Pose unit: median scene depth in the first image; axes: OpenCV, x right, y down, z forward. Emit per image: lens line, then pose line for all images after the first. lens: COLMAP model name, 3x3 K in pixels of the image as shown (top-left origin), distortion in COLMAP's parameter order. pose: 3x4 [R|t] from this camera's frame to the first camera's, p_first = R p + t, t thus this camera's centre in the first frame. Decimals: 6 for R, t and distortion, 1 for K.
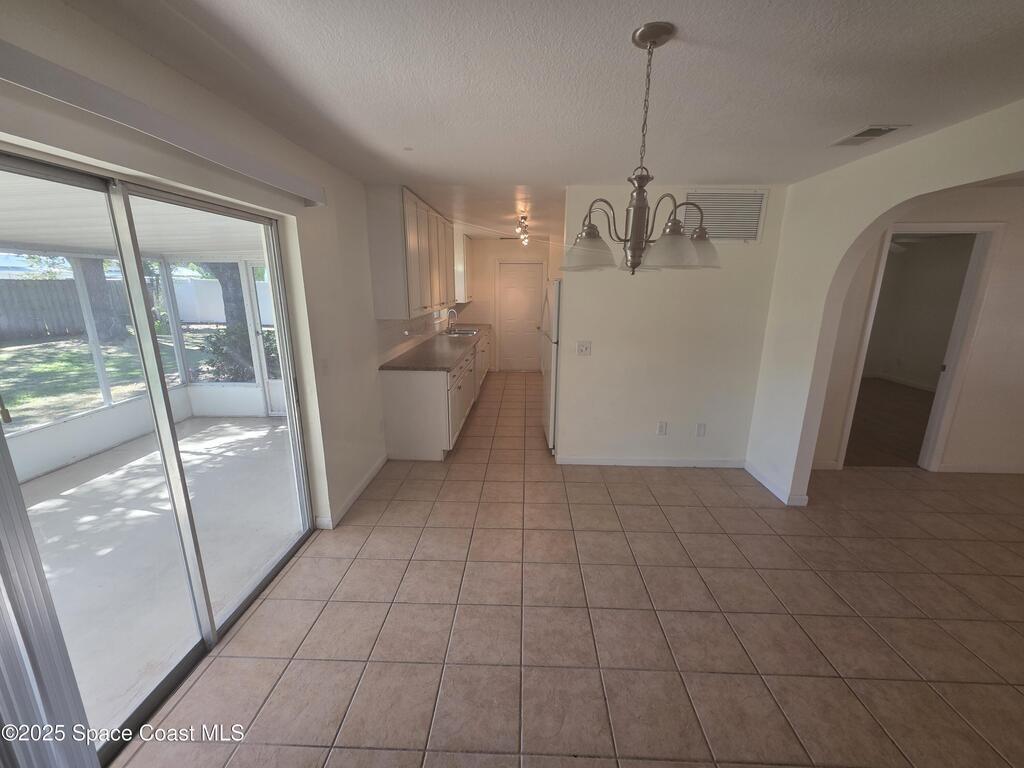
lens RADIAL K [[409.7, 0, 514.7], [0, 409.7, 385.5], [0, 0, 1]] dist [0.008707, -0.001519]
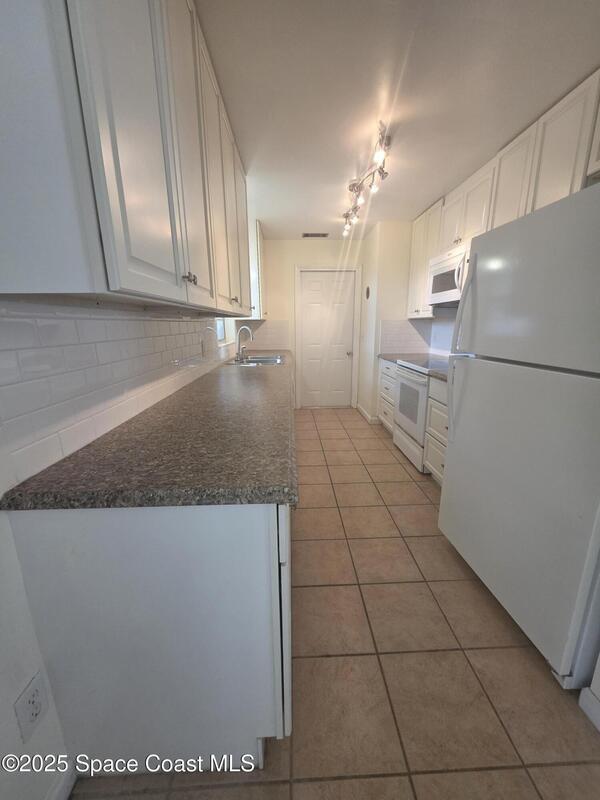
lens RADIAL K [[320.1, 0, 301.5], [0, 320.1, 402.4], [0, 0, 1]] dist [0.008707, -0.001519]
pose [[0.997458, -0.027484, 0.065746, -0.097212], [0.027804, 0.999606, -0.003958, -0.057521], [-0.065611, 0.005776, 0.997829, 0.477391]]
